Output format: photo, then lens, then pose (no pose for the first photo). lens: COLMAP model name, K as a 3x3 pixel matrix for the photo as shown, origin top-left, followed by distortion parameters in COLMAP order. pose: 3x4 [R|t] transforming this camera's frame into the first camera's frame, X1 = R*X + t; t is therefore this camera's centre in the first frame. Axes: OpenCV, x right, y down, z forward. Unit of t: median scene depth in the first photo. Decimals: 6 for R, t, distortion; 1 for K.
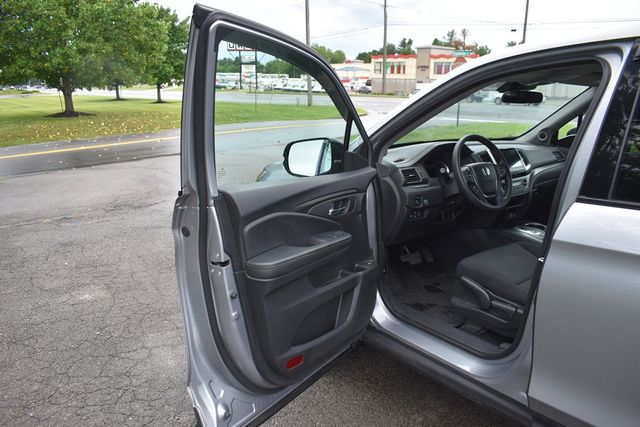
lens RADIAL K [[495.4, 0, 320.0], [0, 495.4, 213.5], [0, 0, 1]] dist [-0.086405, 0.002385]
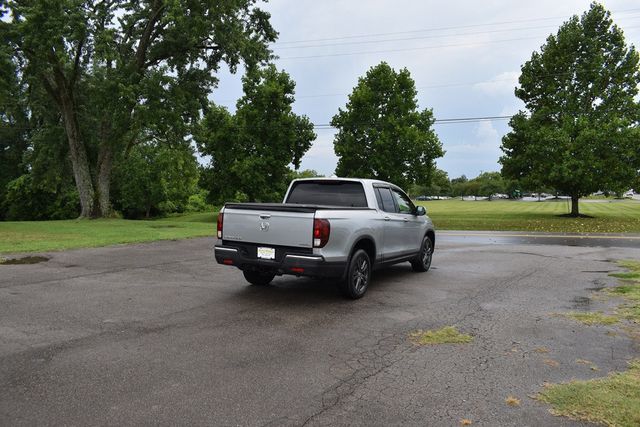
lens RADIAL K [[499.4, 0, 320.0], [0, 499.4, 213.5], [0, 0, 1]] dist [-0.085710, 0.004611]
pose [[0.406218, 0.048669, -0.912479, 0.366298], [-0.244338, 0.968005, -0.057144, 0.019971], [0.880503, 0.246166, 0.405113, -0.082578]]
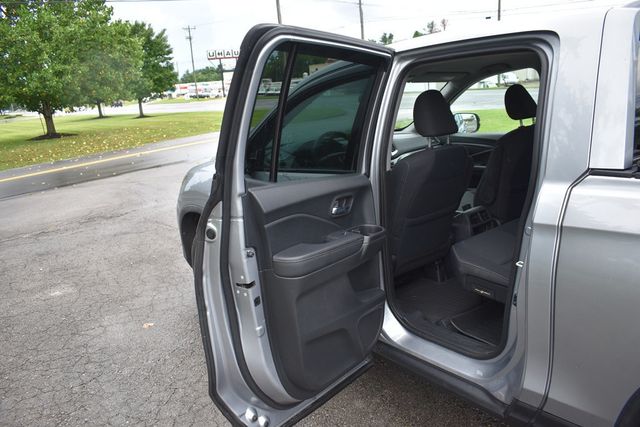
lens RADIAL K [[499.4, 0, 320.0], [0, 499.4, 213.5], [0, 0, 1]] dist [-0.085710, 0.004611]
pose [[0.996799, -0.079544, 0.008092, 0.022512], [0.079570, 0.996825, -0.003018, 0.004734], [-0.007826, 0.003652, 0.999963, -0.025882]]
